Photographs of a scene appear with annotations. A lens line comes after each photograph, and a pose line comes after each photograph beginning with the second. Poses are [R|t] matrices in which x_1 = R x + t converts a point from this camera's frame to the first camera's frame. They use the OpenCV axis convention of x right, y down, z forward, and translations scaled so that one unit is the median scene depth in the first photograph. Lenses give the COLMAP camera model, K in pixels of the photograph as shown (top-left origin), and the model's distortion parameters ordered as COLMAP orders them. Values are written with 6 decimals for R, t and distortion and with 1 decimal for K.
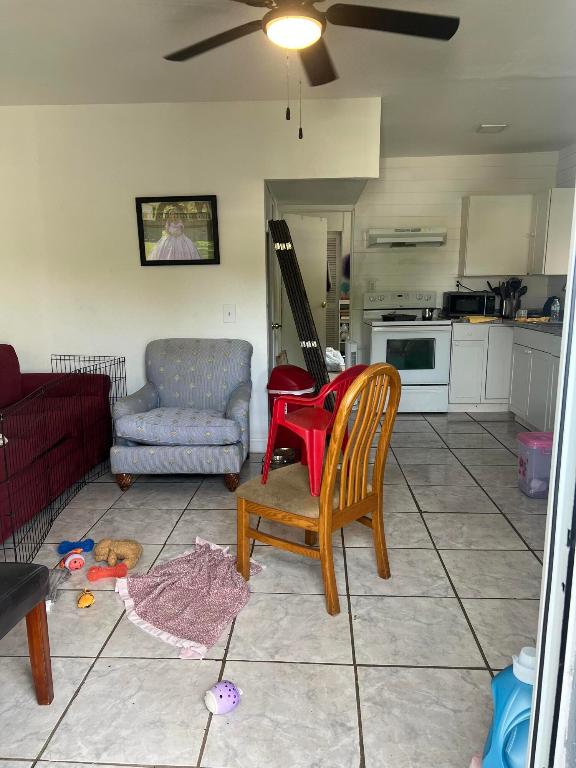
lens RADIAL K [[586.9, 0, 285.8], [0, 586.9, 388.0], [0, 0, 1]] dist [0.041550, -0.046670]
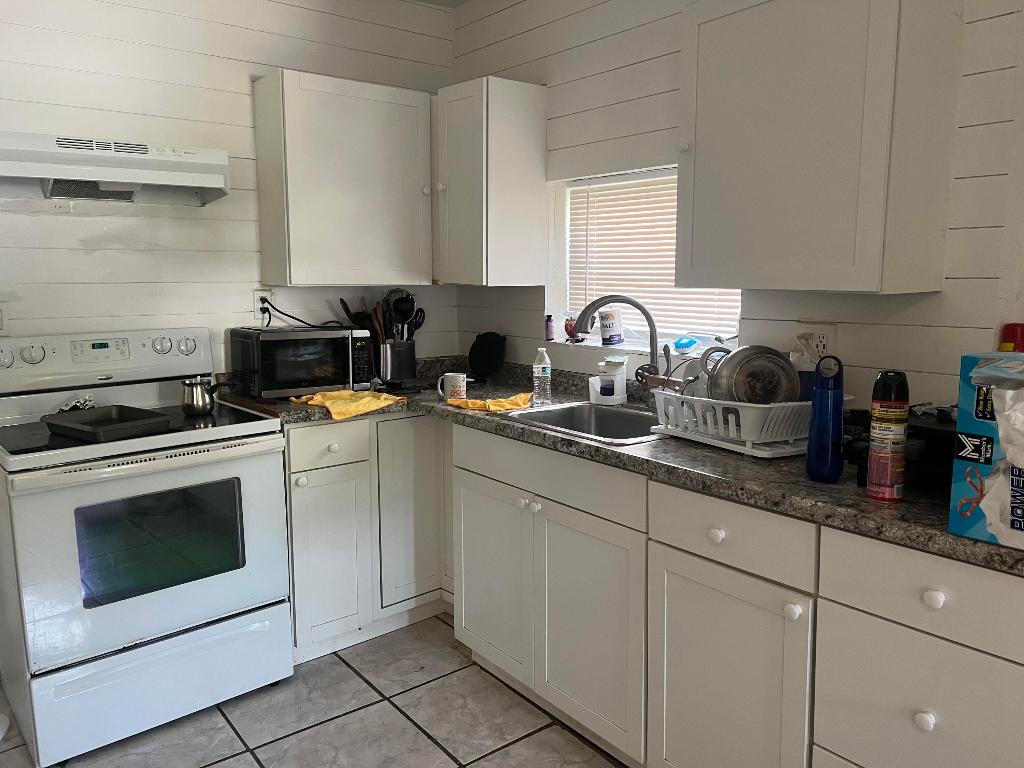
lens RADIAL K [[782.6, 0, 533.3], [0, 782.6, 393.4], [0, 0, 1]] dist [0.041550, -0.046670]
pose [[0.754152, -0.098796, 0.649225, 0.134400], [0.114887, 0.993221, 0.017689, -0.169259], [-0.646572, 0.061247, 0.760390, 0.778685]]
